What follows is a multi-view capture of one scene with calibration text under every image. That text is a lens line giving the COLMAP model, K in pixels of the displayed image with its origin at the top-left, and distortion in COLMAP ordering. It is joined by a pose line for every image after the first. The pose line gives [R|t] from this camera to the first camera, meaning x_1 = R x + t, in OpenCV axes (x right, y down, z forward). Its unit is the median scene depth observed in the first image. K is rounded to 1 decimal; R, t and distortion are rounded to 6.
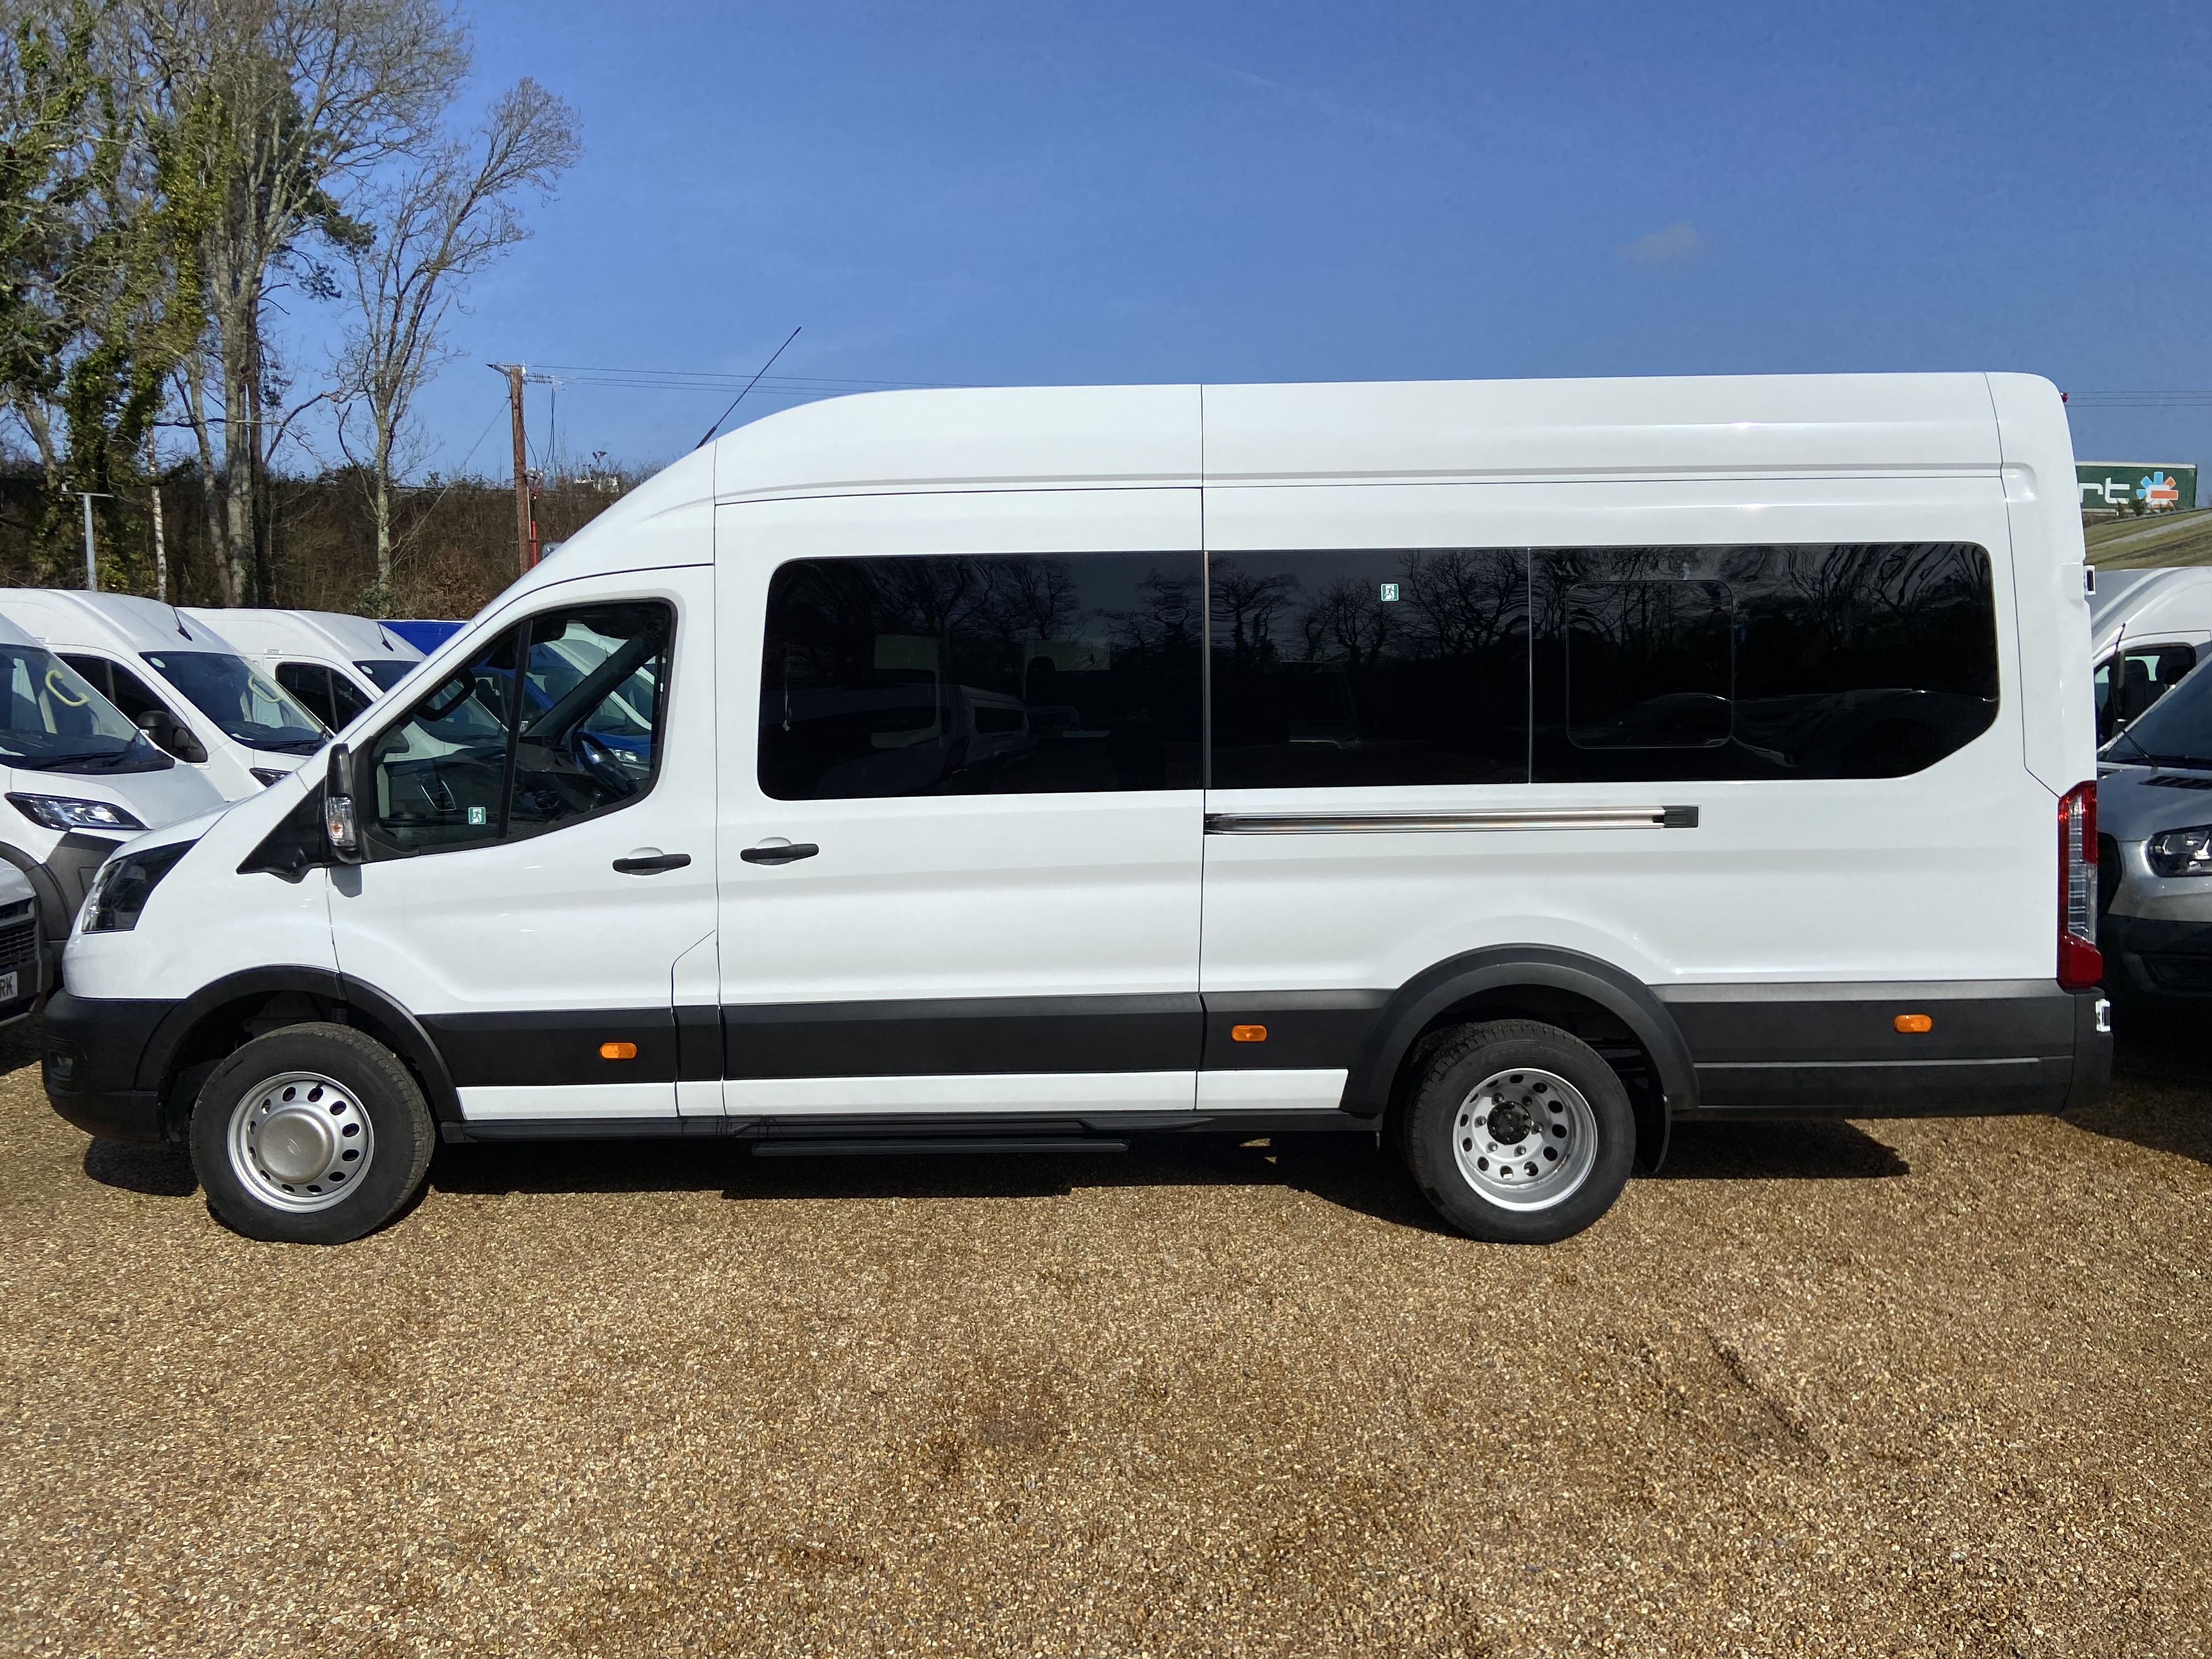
lens RADIAL K [[2180.1, 0, 1106.0], [0, 2180.1, 829.5], [0, 0, 1]] dist [0.017370, -0.204138]
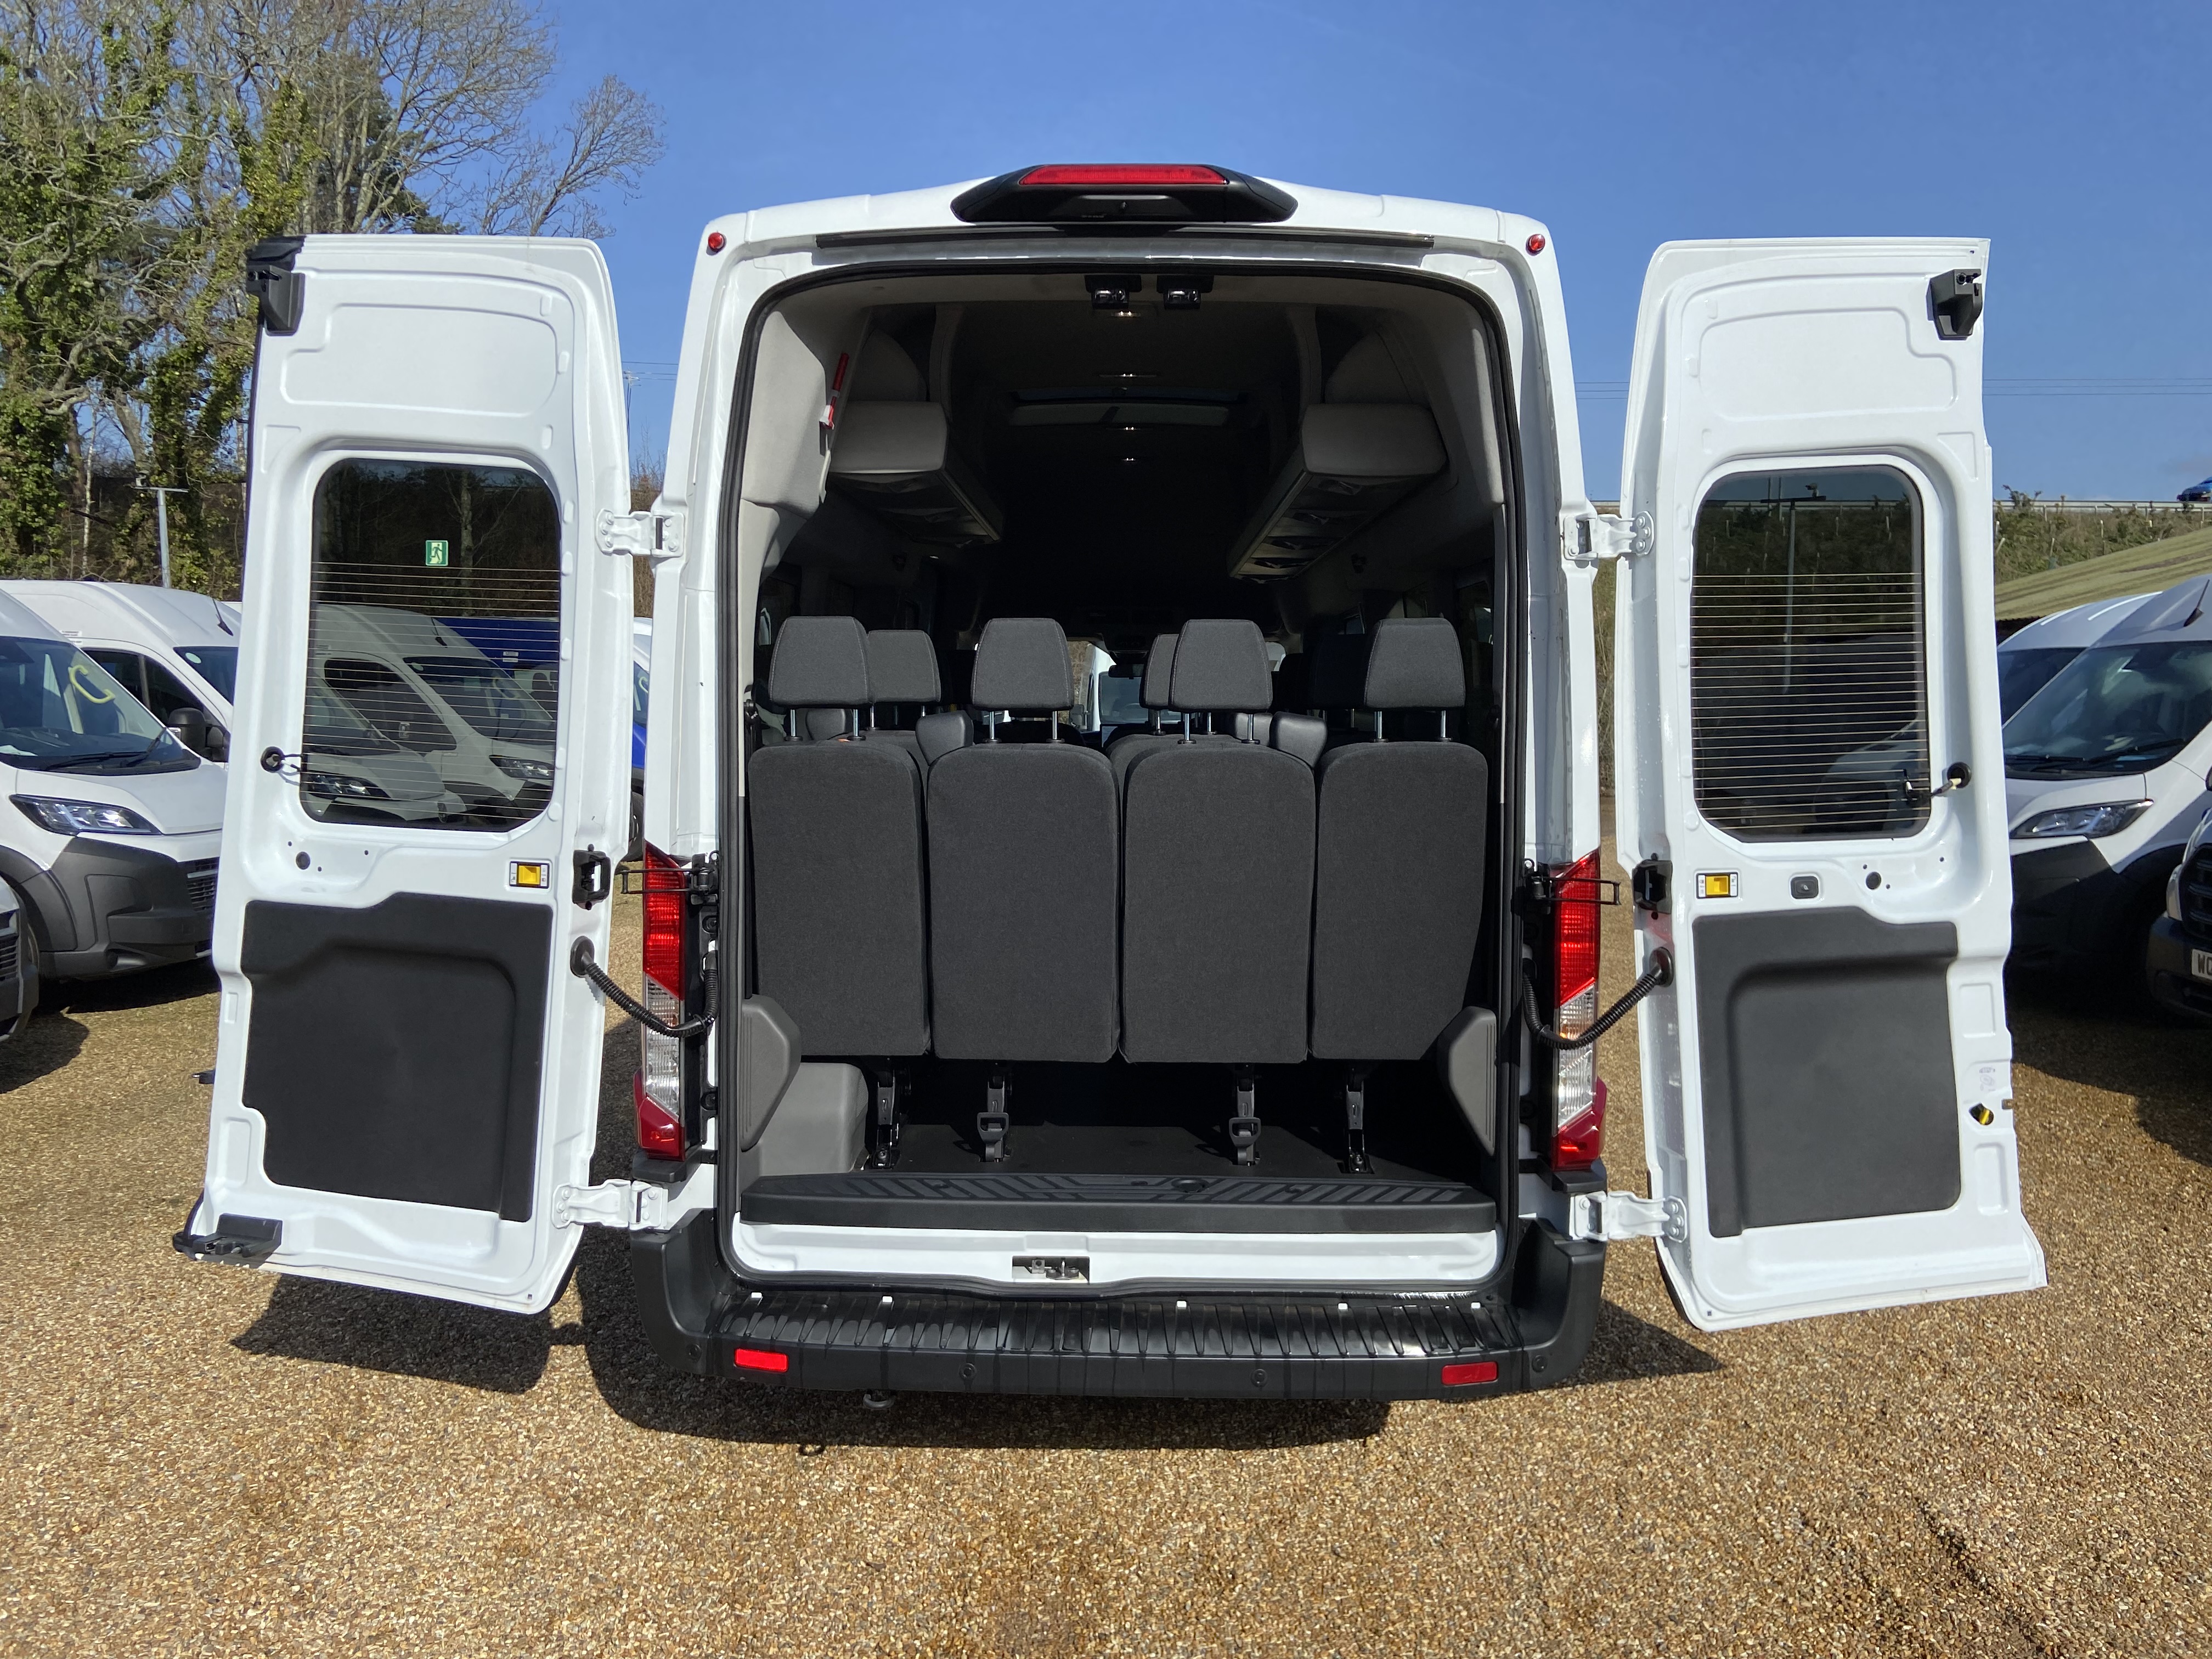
lens RADIAL K [[1560.3, 0, 1106.0], [0, 1560.3, 829.5], [0, 0, 1]] dist [0.024041, -0.064999]
pose [[0.998021, 0.008274, -0.062327, 0.013398], [-0.006649, 0.999634, 0.026241, -0.026882], [0.062521, -0.025774, 0.997711, 0.412266]]
